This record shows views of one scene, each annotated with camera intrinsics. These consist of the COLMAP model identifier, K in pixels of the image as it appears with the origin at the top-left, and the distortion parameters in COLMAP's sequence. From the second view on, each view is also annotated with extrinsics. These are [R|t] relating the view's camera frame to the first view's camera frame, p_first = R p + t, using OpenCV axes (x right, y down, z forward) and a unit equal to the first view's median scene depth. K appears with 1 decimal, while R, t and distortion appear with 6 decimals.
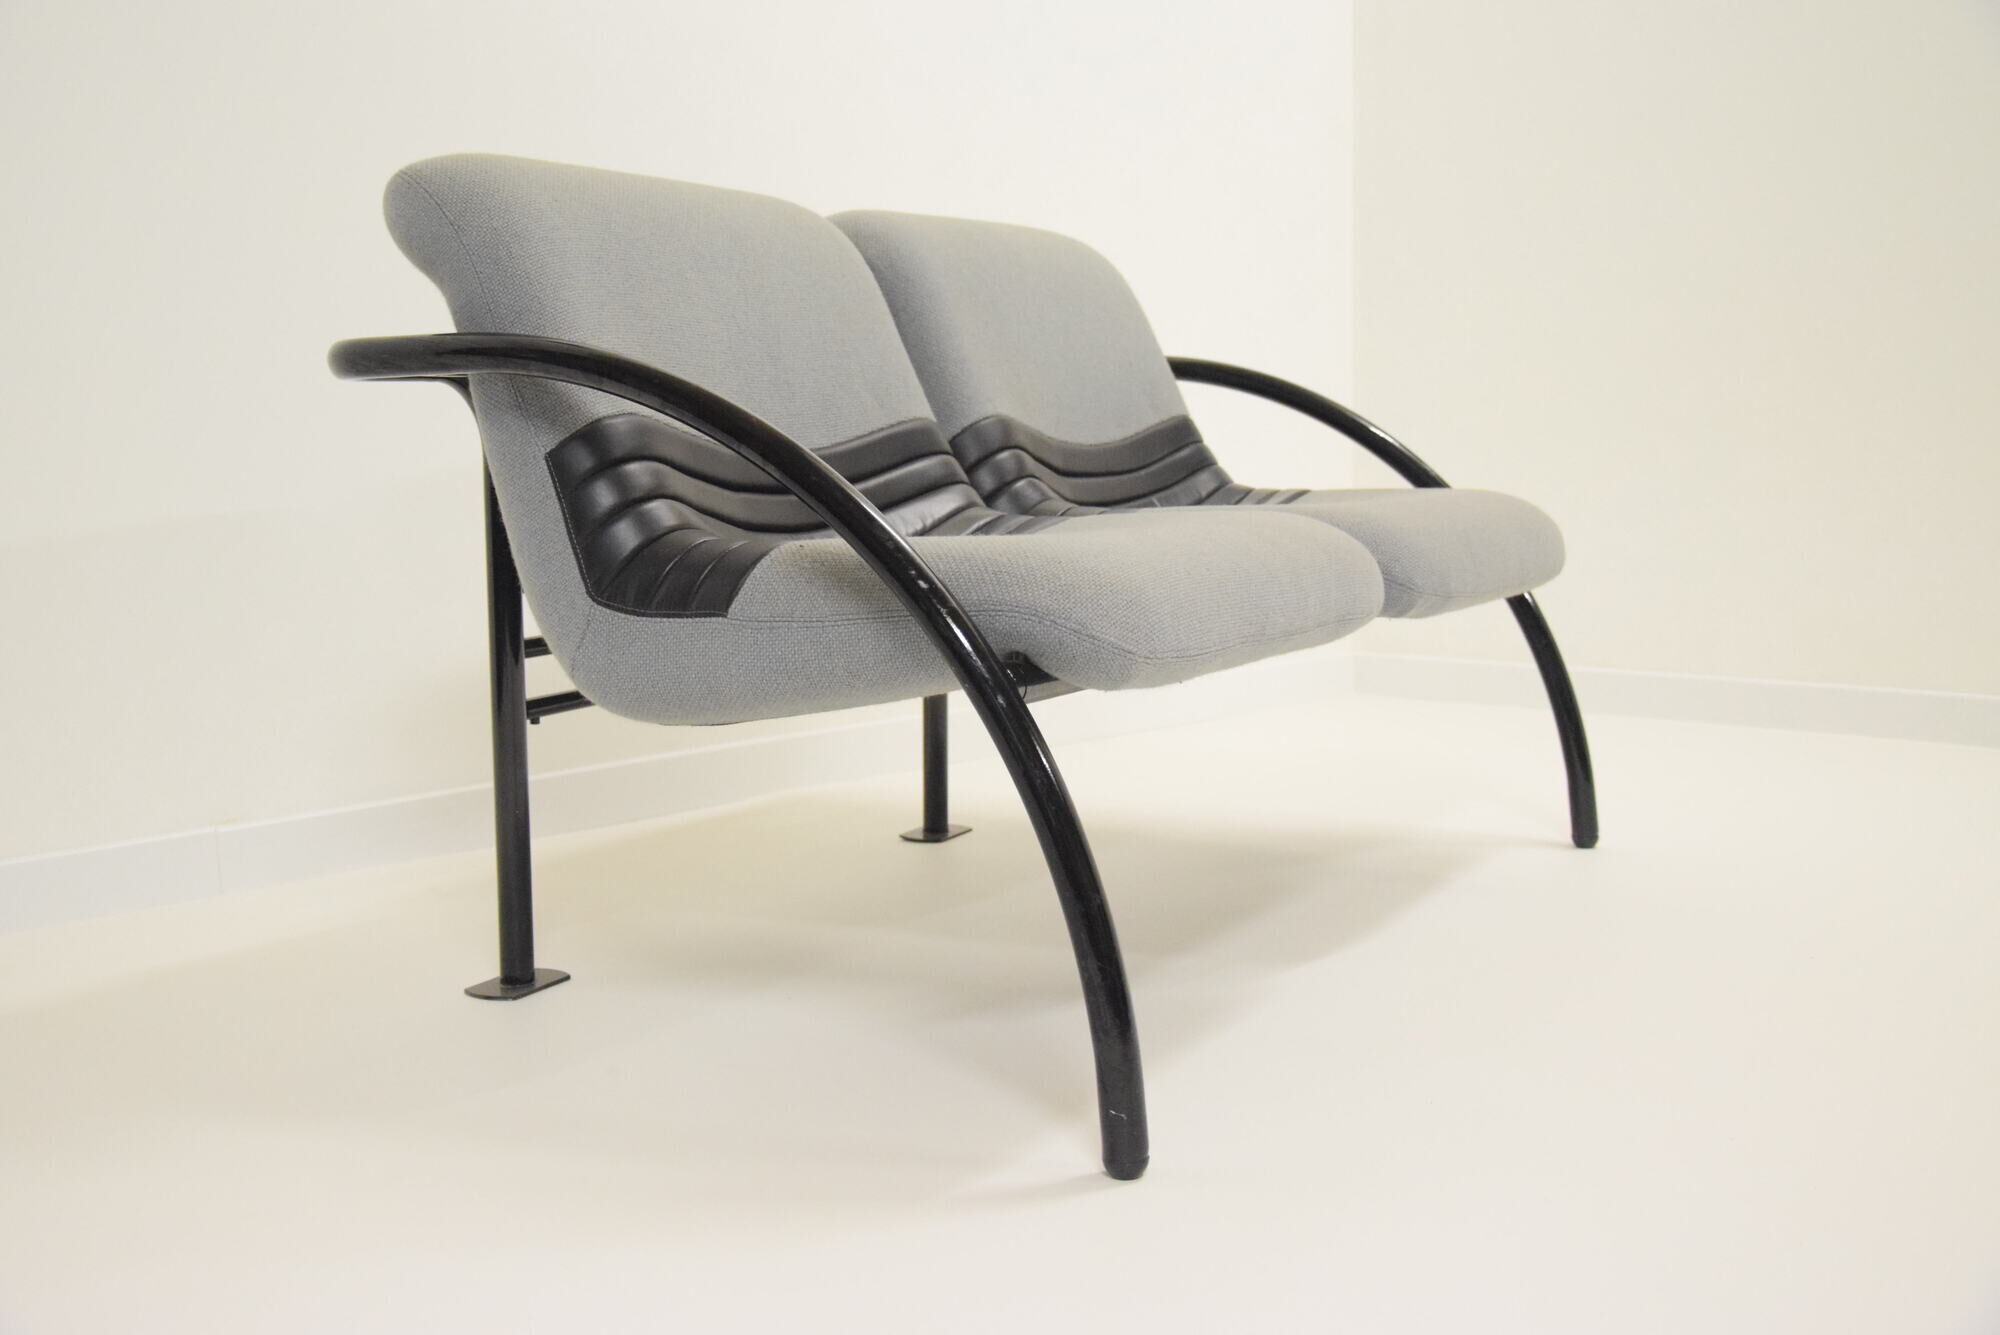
lens RADIAL K [[2235.5, 0, 993.2], [0, 2235.5, 679.1], [0, 0, 1]] dist [0.058133, 0.000000]
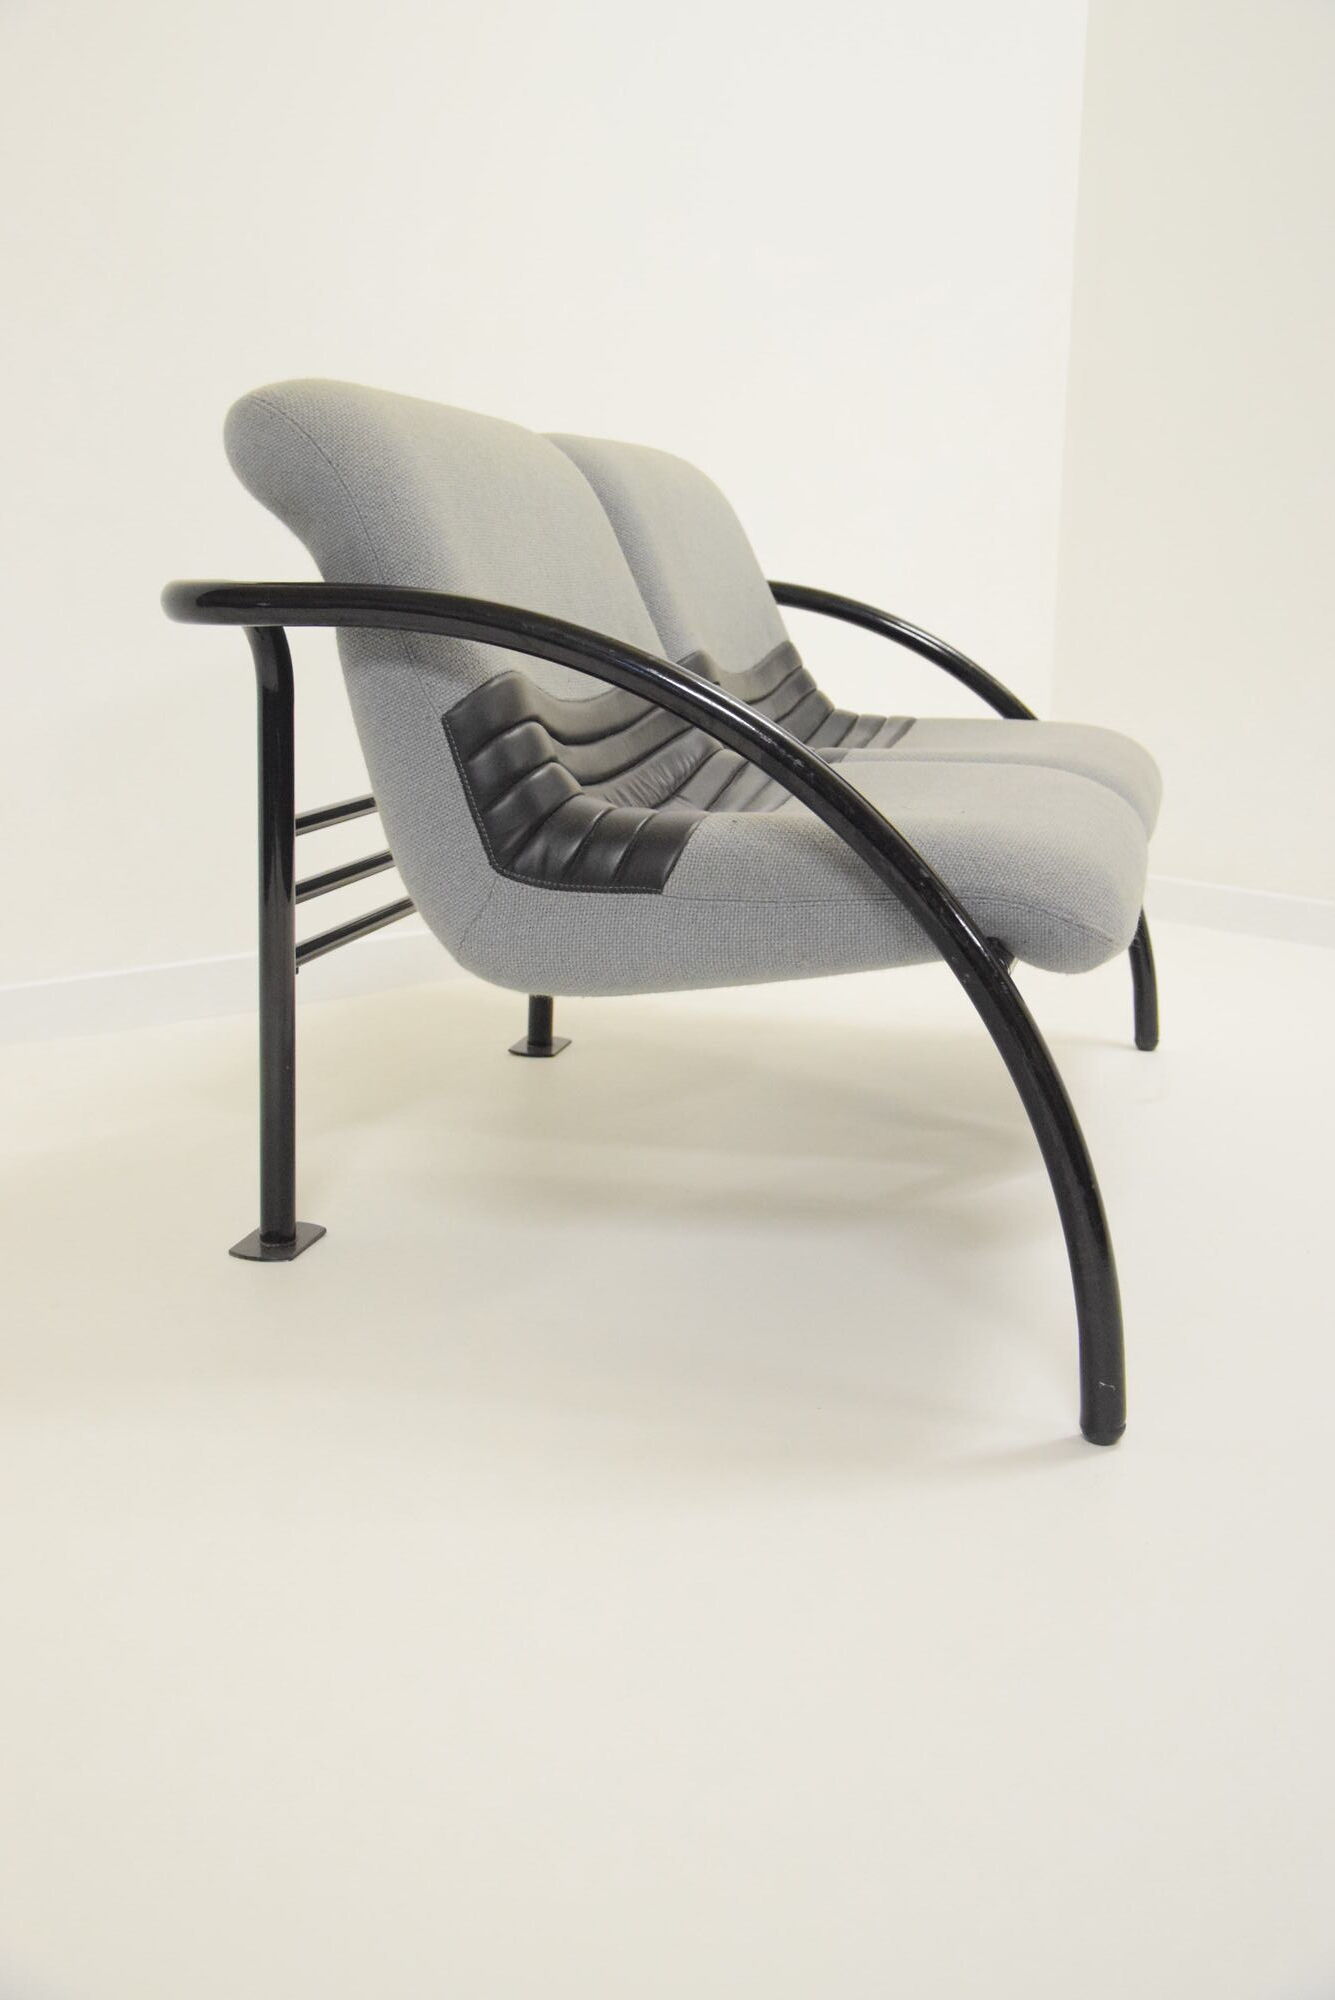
lens RADIAL K [[2075.1, 0, 667.9], [0, 2075.1, 999.7], [0, 0, 1]] dist [-0.046375, 0.000000]
pose [[0.961963, -0.018040, 0.272583, -0.294398], [-0.008216, 0.995455, 0.094875, -0.054823], [-0.273056, -0.093505, 0.957443, 0.108335]]
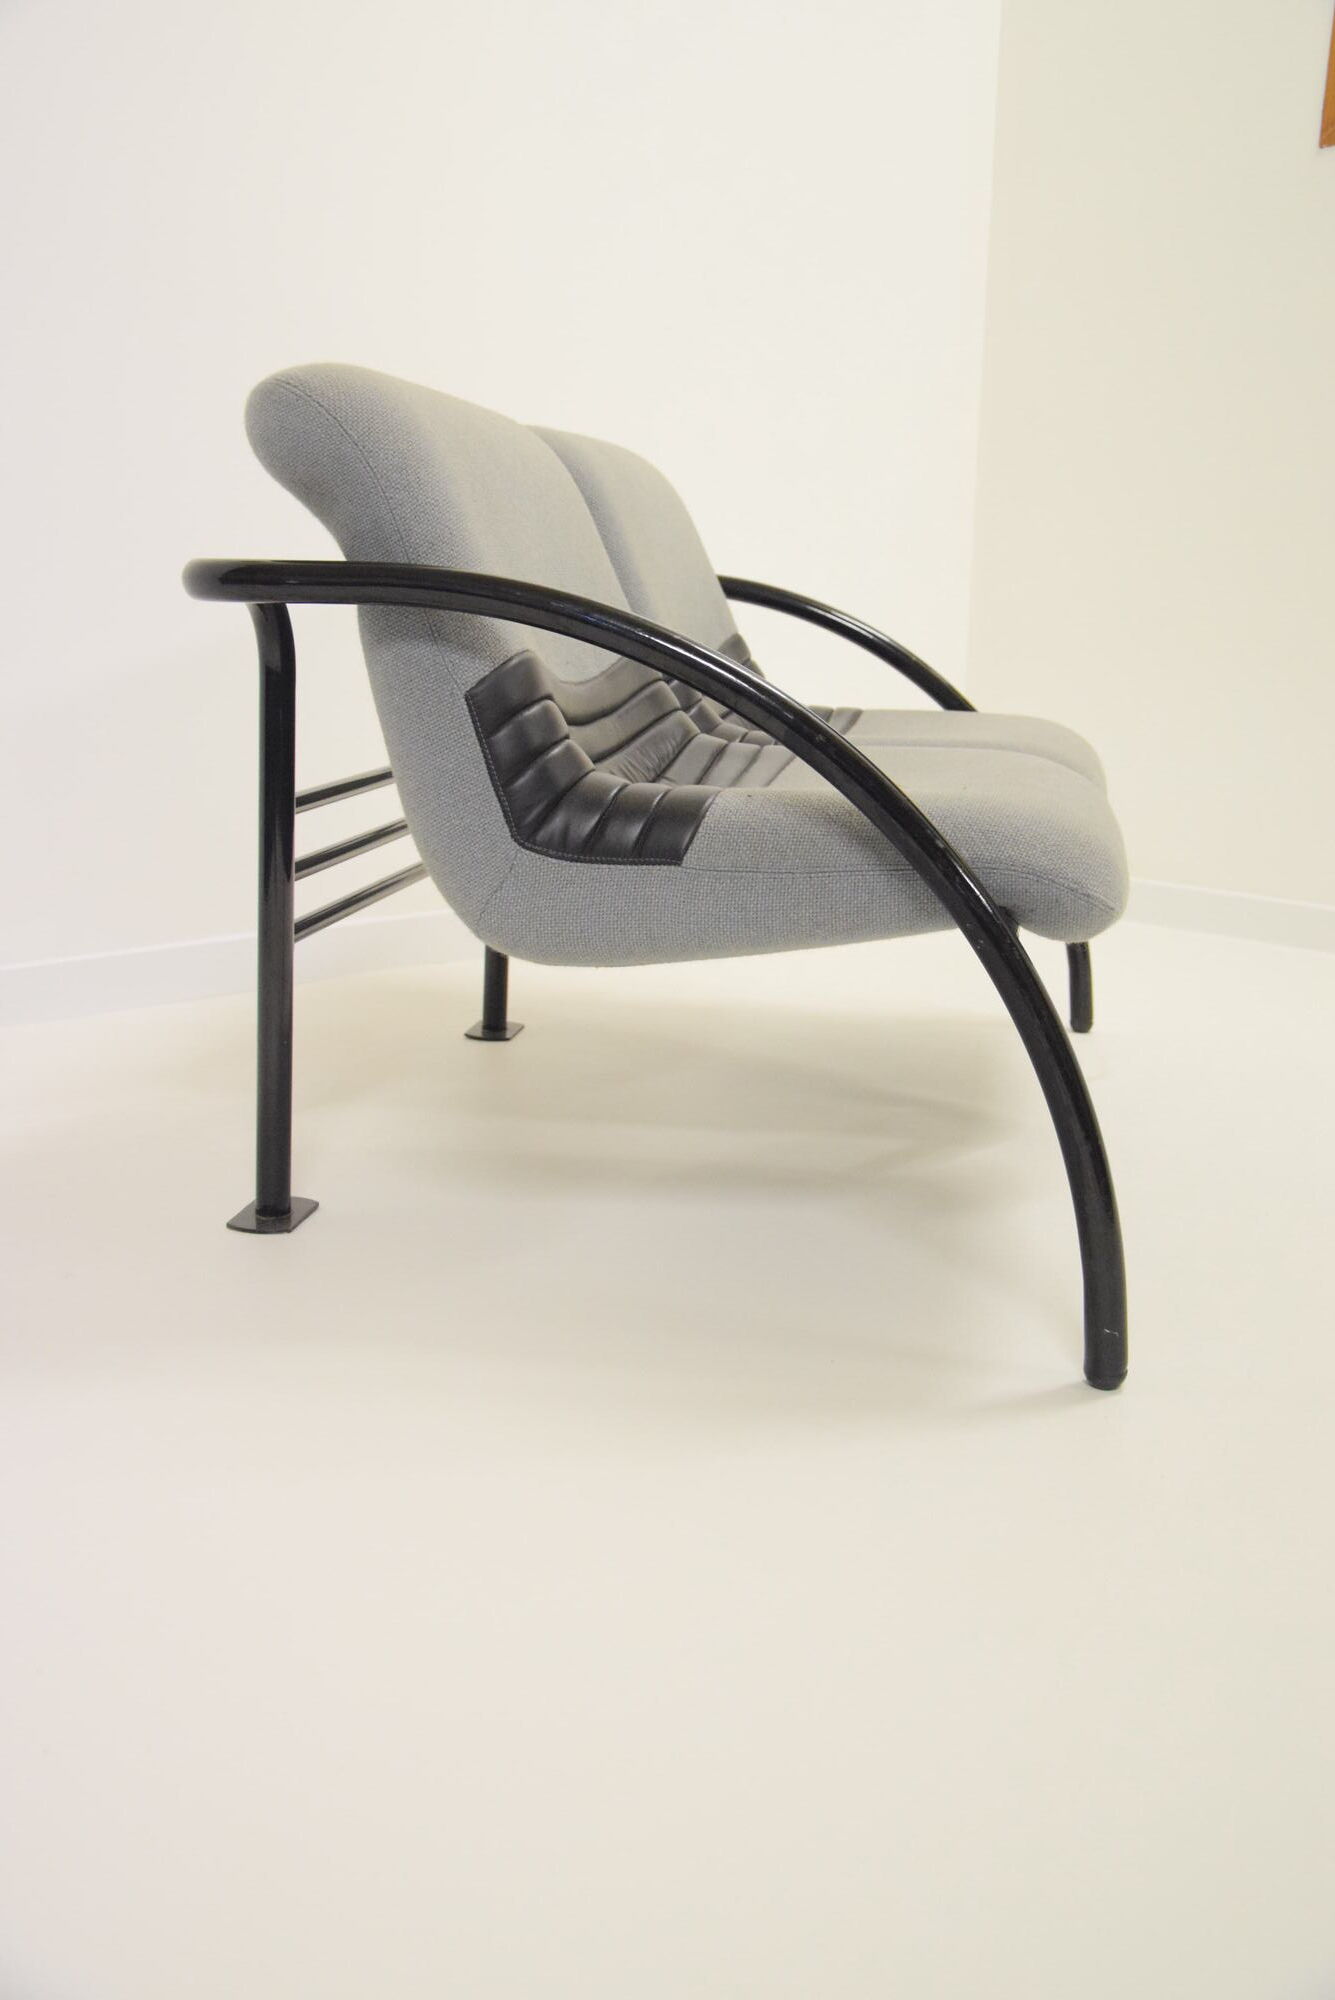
lens RADIAL K [[2075.1, 0, 675.2], [0, 2075.1, 990.8], [0, 0, 1]] dist [-0.046375, 0.000000]
pose [[0.938603, -0.018847, 0.344483, -0.360065], [-0.011385, 0.996271, 0.085526, -0.041691], [-0.344811, -0.084197, 0.934888, 0.101692]]
